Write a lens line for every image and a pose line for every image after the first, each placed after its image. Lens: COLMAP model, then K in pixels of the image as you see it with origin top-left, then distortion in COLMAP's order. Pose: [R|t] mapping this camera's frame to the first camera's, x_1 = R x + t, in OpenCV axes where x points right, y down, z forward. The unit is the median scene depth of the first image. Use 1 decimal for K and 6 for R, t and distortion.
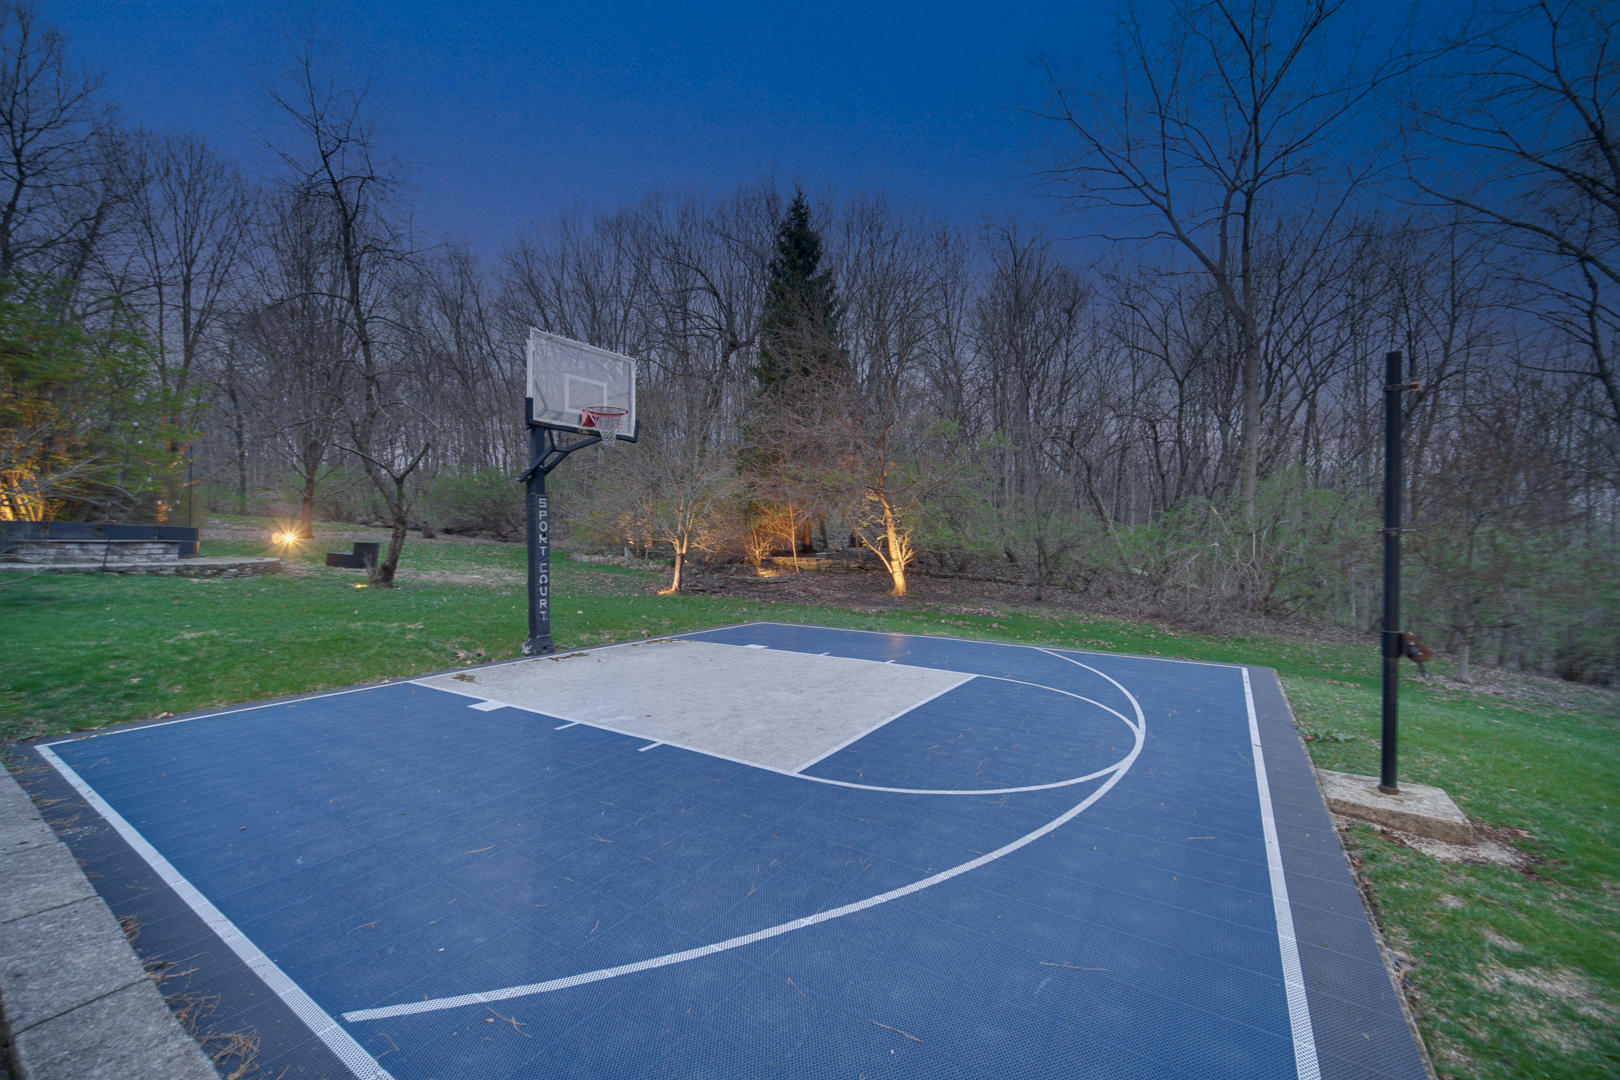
lens RADIAL K [[638.0, 0, 812.1], [0, 638.0, 543.1], [0, 0, 1]] dist [0.001010, -0.000052]
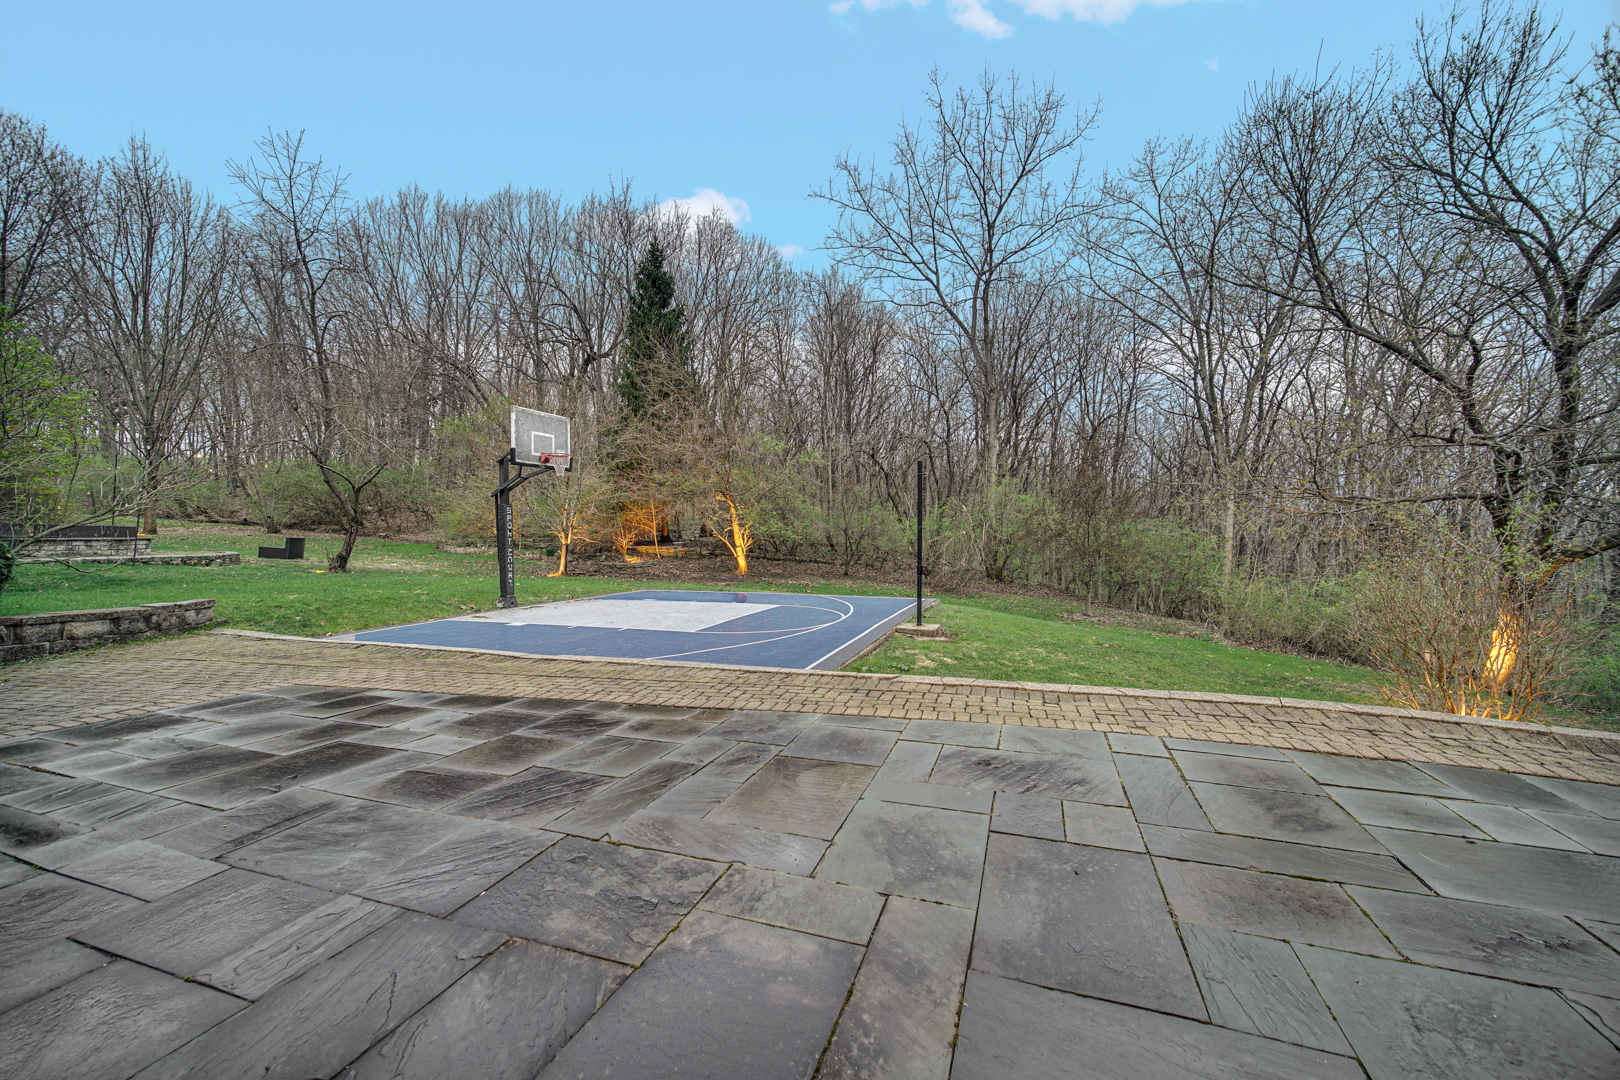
lens RADIAL K [[638.0, 0, 813.6], [0, 638.0, 536.2], [0, 0, 1]] dist [0.001010, -0.000052]
pose [[0.970507, -0.011117, 0.240818, -0.030060], [0.009970, 0.999932, 0.005980, -0.000770], [-0.240868, -0.003403, 0.970552, -0.261491]]
